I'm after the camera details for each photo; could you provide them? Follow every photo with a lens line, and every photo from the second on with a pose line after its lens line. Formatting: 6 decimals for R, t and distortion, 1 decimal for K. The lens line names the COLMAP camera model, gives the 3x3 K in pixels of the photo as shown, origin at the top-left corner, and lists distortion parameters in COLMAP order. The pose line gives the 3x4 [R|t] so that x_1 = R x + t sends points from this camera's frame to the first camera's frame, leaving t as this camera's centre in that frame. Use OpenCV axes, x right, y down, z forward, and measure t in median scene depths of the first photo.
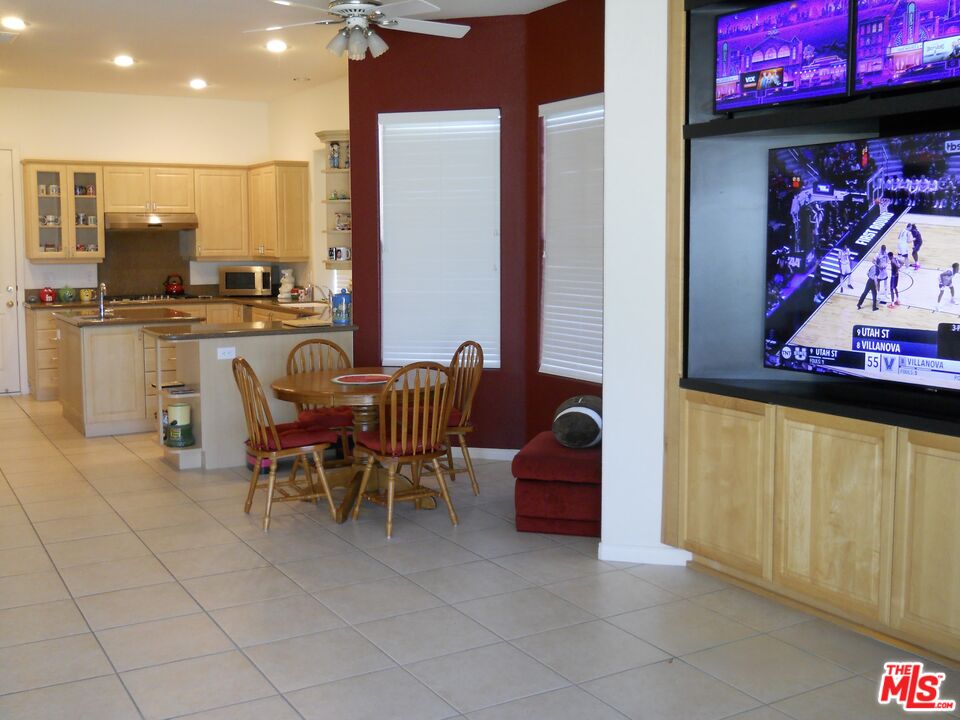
lens RADIAL K [[1058.7, 0, 480.2], [0, 1058.7, 342.7], [0, 0, 1]] dist [-0.019849, 0.021608]
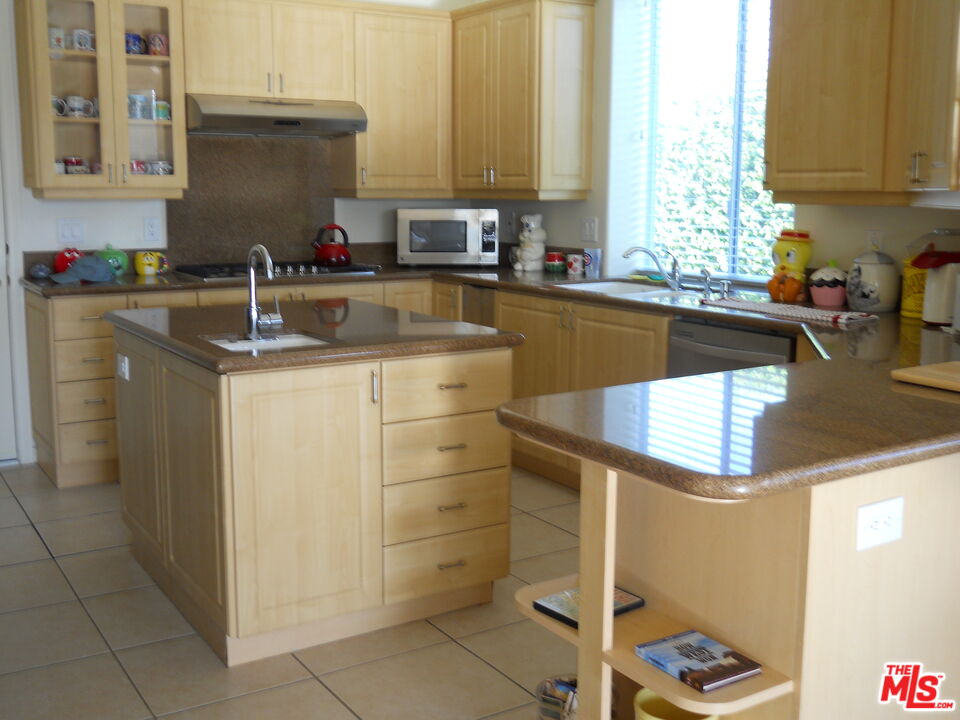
lens RADIAL K [[1058.7, 0, 480.2], [0, 1058.7, 342.7], [0, 0, 1]] dist [-0.019849, 0.021608]
pose [[0.999156, 0.003126, 0.040965, -0.239133], [-0.005129, 0.998792, 0.048871, -0.033453], [-0.040763, -0.049040, 0.997965, 0.501439]]
